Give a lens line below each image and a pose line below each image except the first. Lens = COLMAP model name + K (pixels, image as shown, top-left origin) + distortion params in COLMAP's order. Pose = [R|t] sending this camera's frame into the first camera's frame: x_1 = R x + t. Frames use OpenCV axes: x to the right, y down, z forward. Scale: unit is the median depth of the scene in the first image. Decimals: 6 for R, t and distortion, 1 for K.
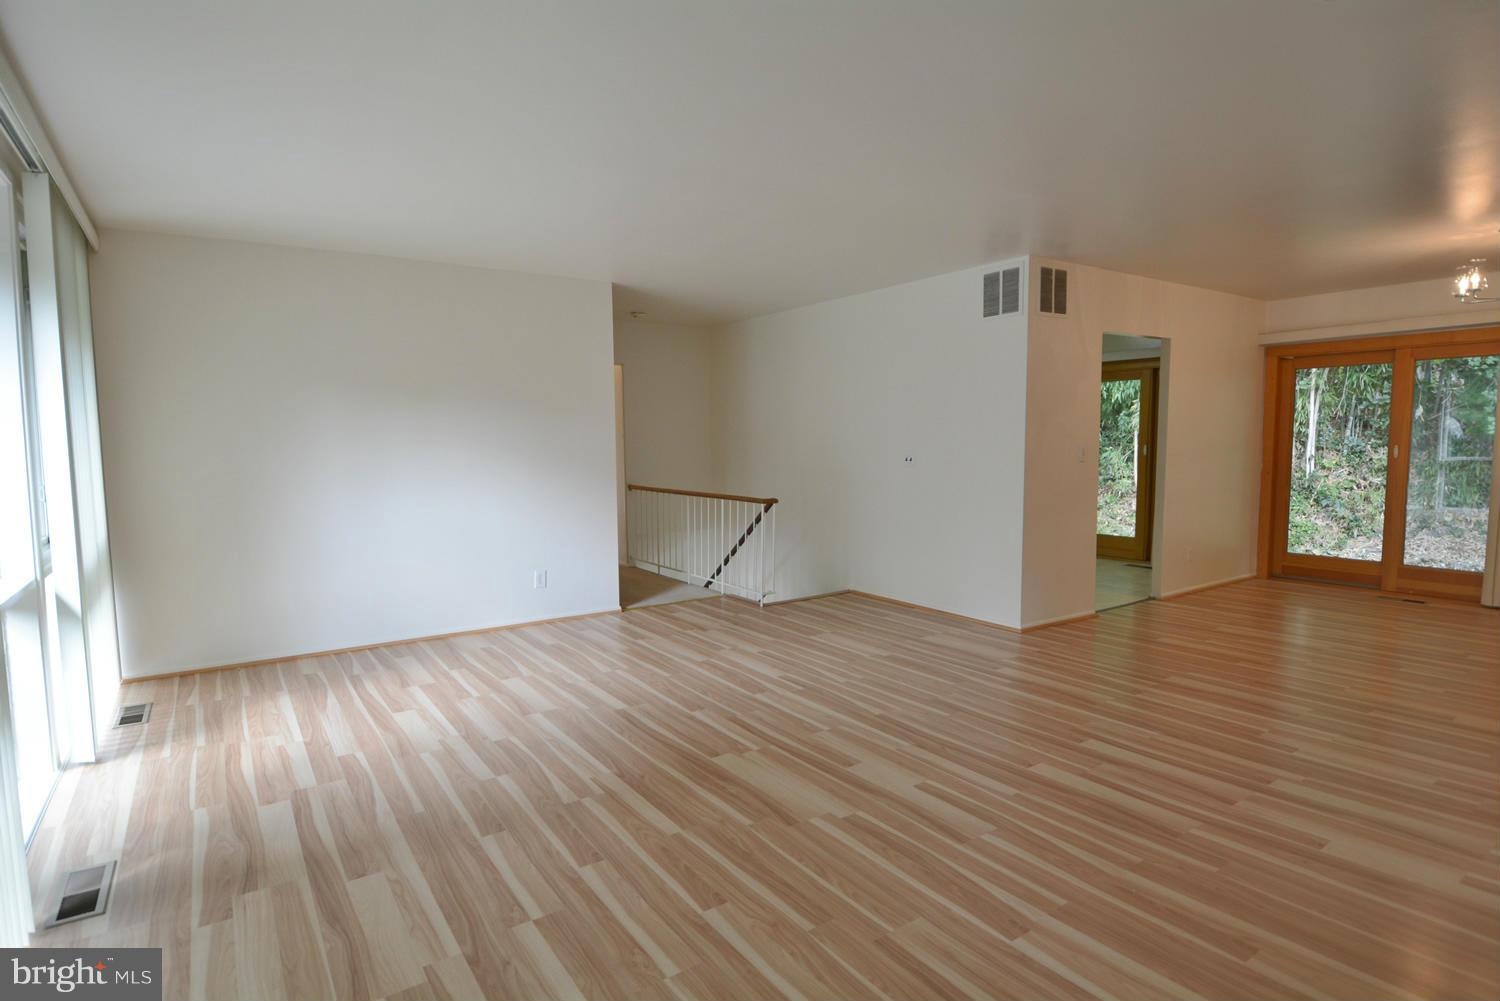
lens RADIAL K [[776.4, 0, 760.9], [0, 776.4, 509.7], [0, 0, 1]] dist [0.020254, -0.023107]
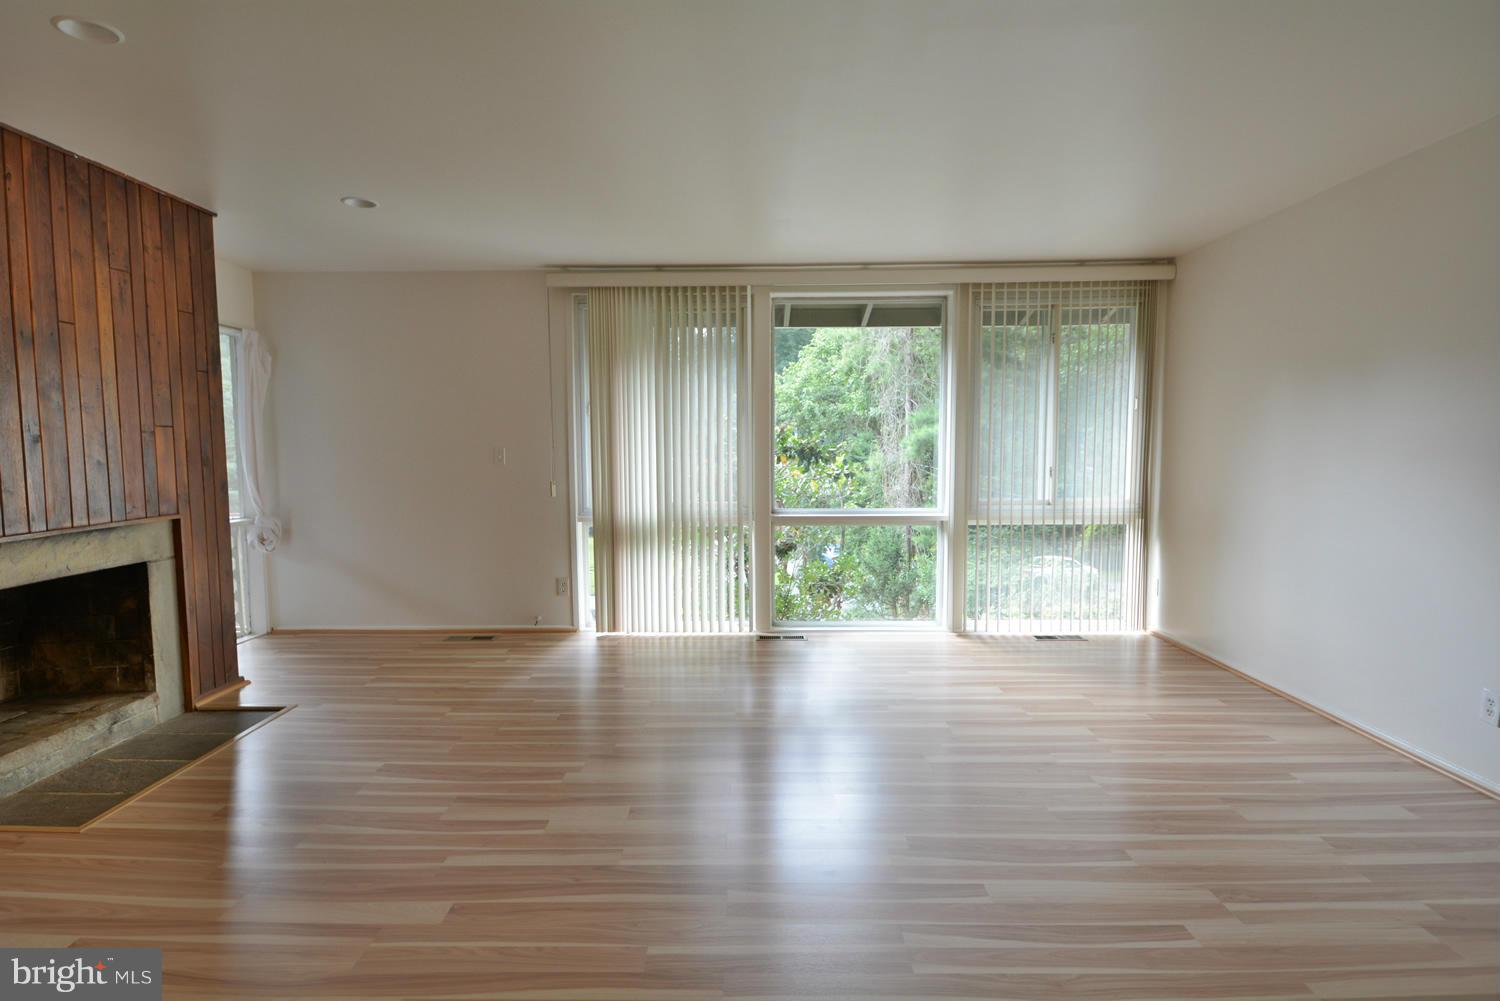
lens RADIAL K [[776.4, 0, 741.1], [0, 776.4, 503.7], [0, 0, 1]] dist [0.020254, -0.023107]
pose [[-0.585867, 0.075366, -0.806895, 0.212996], [-0.064973, 0.988093, 0.139465, -0.043596], [0.807798, 0.134135, -0.573995, 0.454731]]
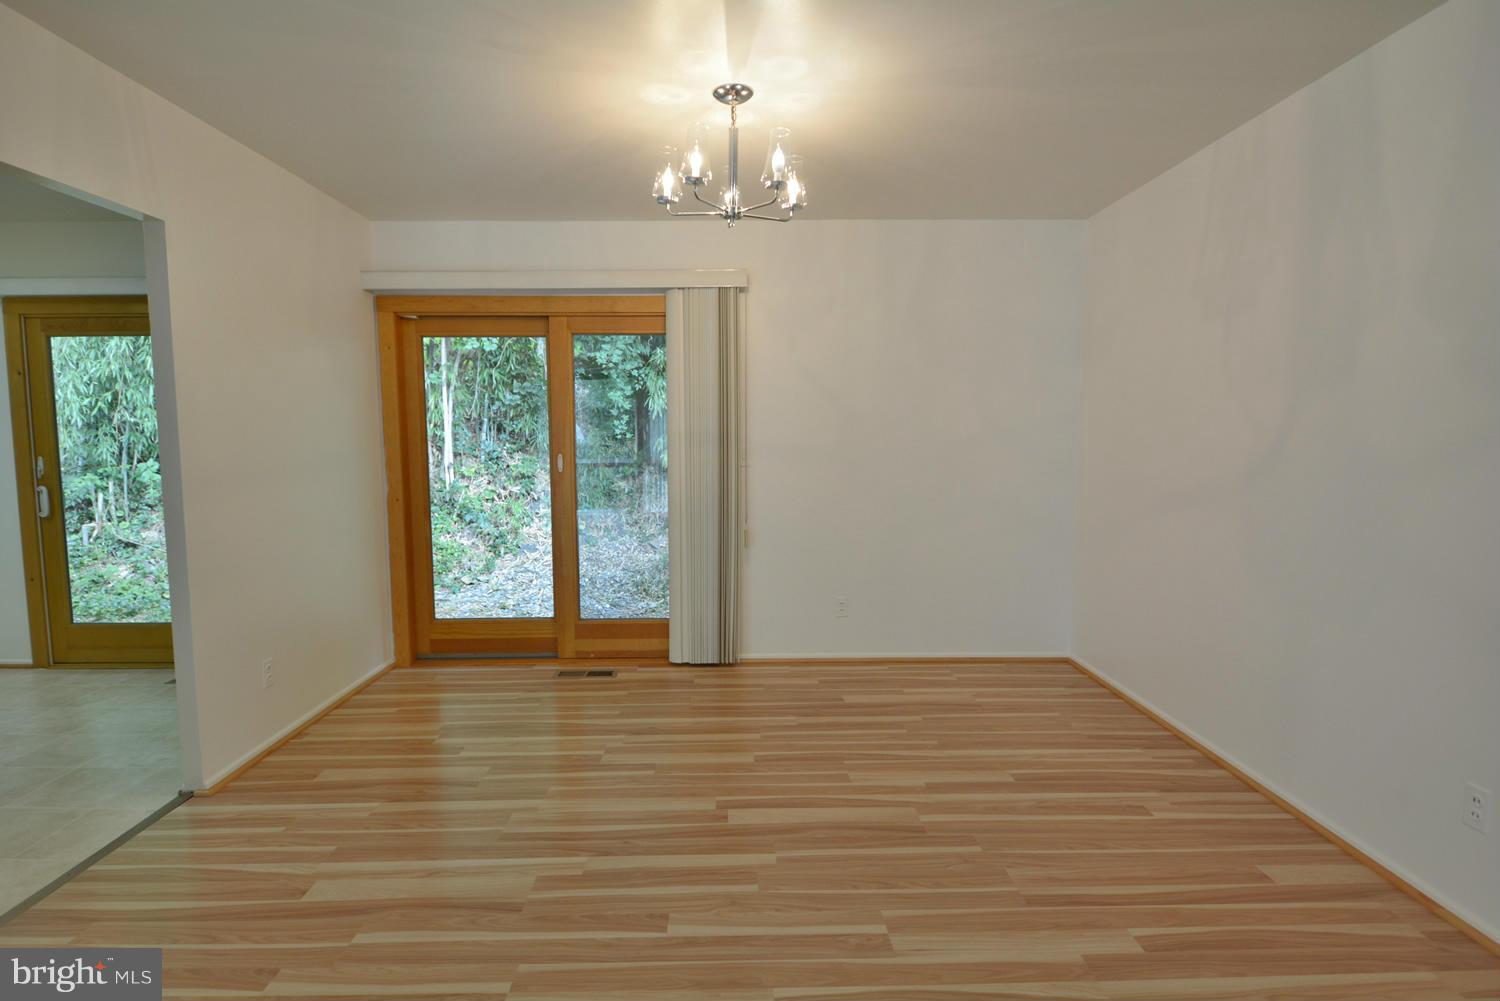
lens RADIAL K [[776.4, 0, 738.9], [0, 776.4, 508.4], [0, 0, 1]] dist [0.020254, -0.023107]
pose [[0.561726, -0.069943, 0.824362, 0.189930], [0.074780, 0.996634, 0.033604, -0.026564], [-0.823937, 0.042769, 0.565065, 0.277062]]
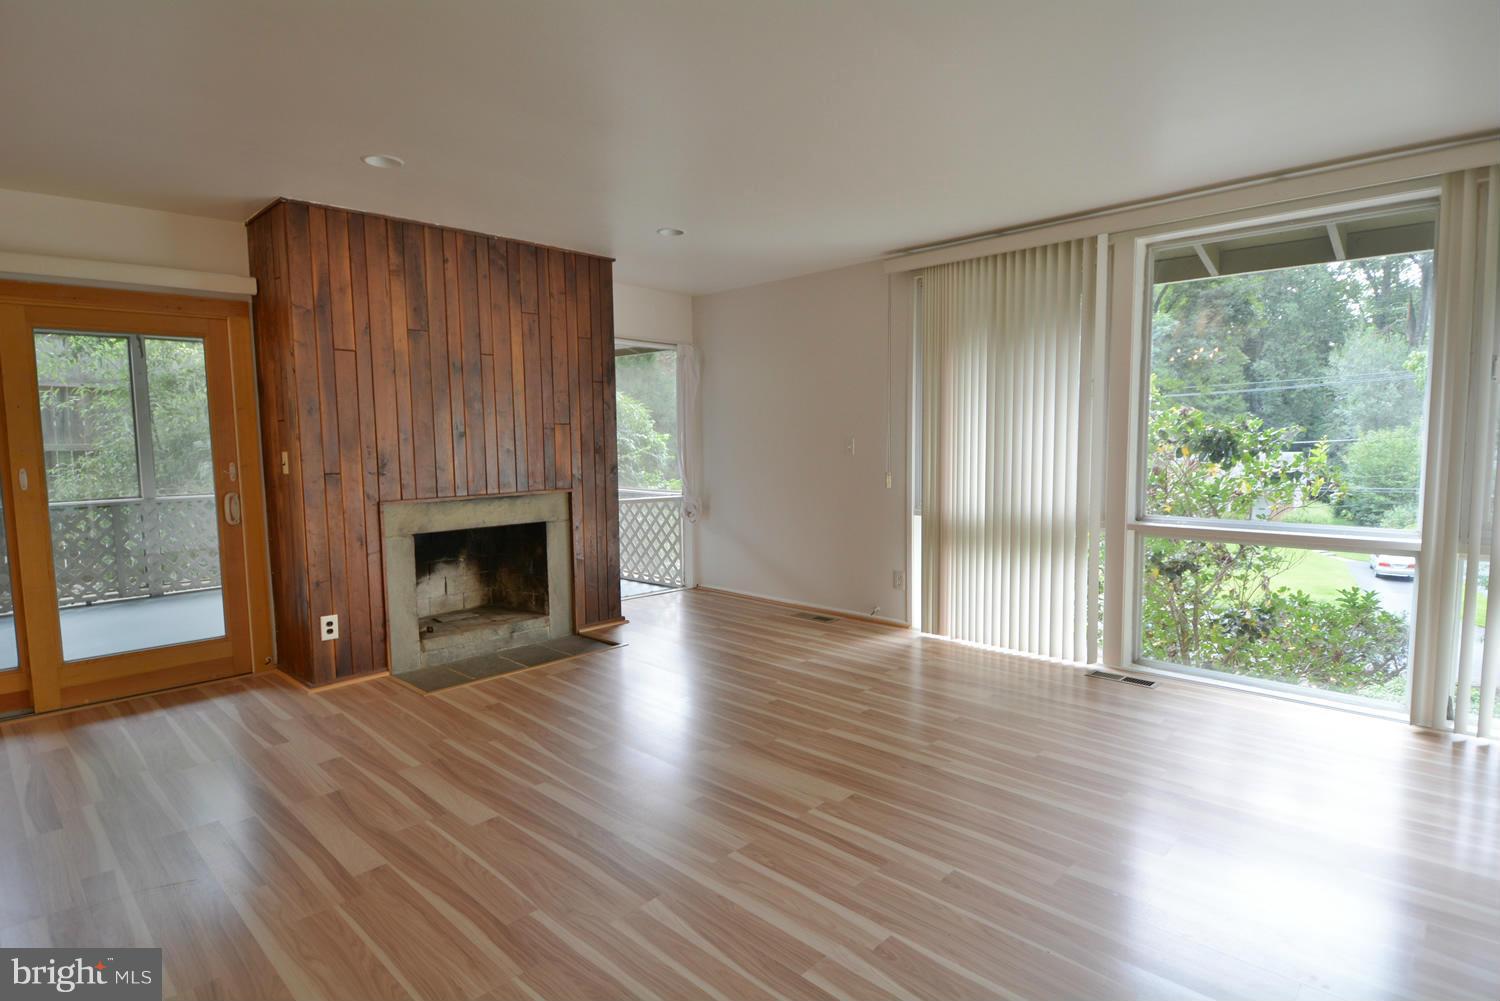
lens RADIAL K [[776.4, 0, 746.1], [0, 776.4, 505.4], [0, 0, 1]] dist [0.020254, -0.023107]
pose [[-0.982656, 0.037443, -0.181619, 0.061515], [0.004194, 0.983640, 0.180097, -0.048478], [0.185391, 0.176212, -0.966737, 0.528897]]
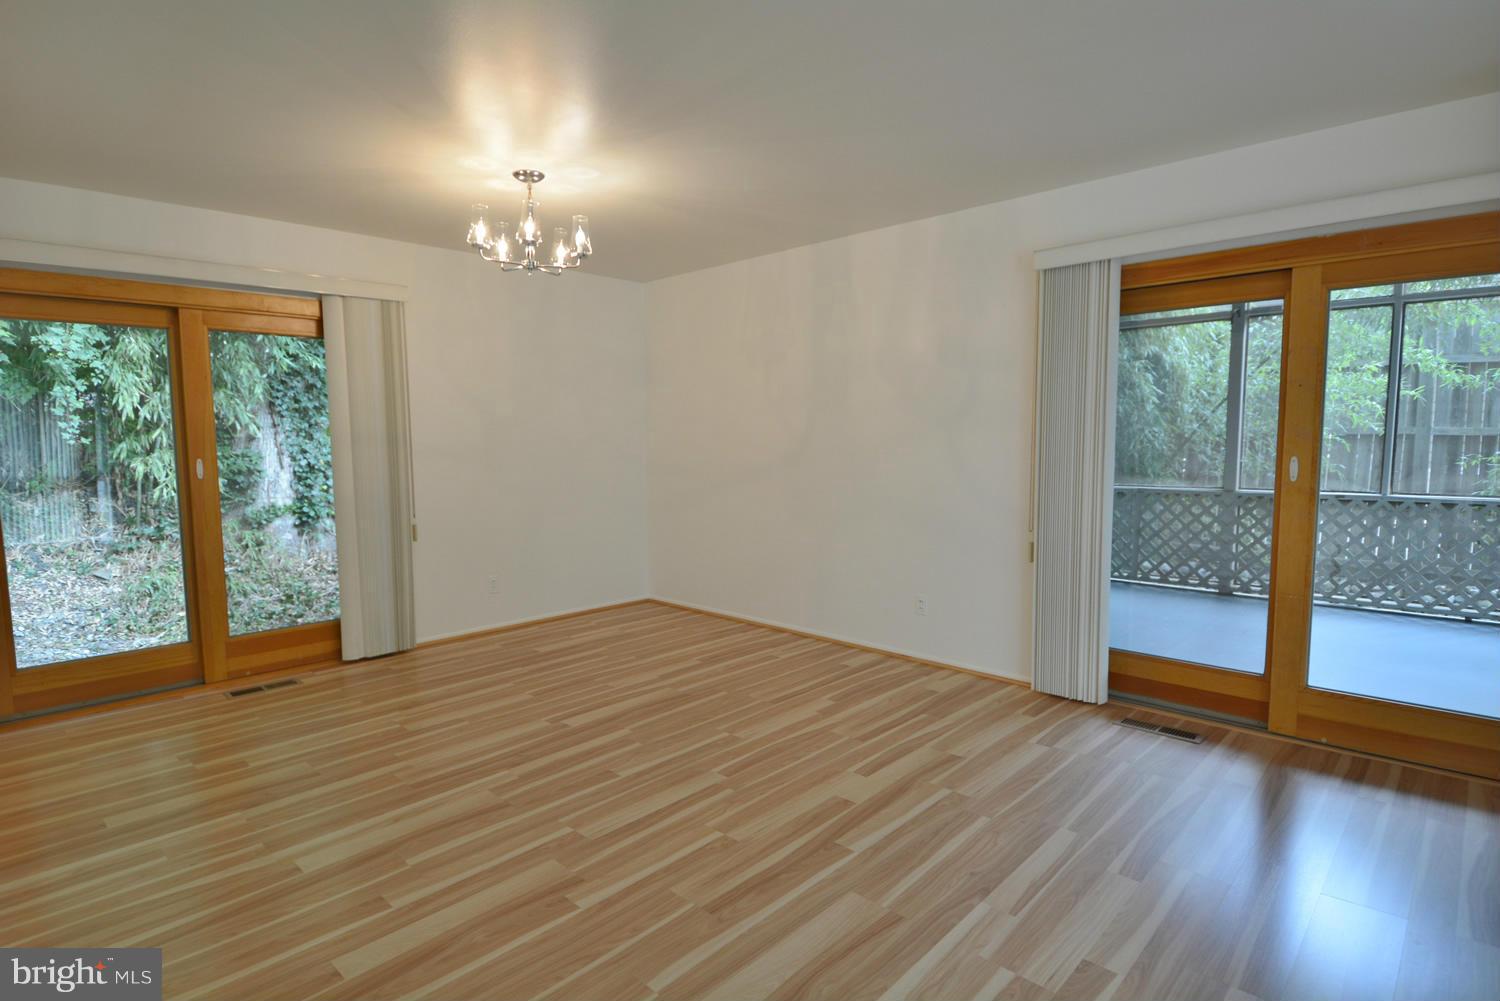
lens RADIAL K [[776.4, 0, 735.6], [0, 776.4, 510.0], [0, 0, 1]] dist [0.020254, -0.023107]
pose [[-0.185674, -0.081156, 0.979254, 0.056995], [0.101791, 0.989633, 0.101316, -0.036040], [-0.977325, 0.118491, -0.175489, 0.402778]]
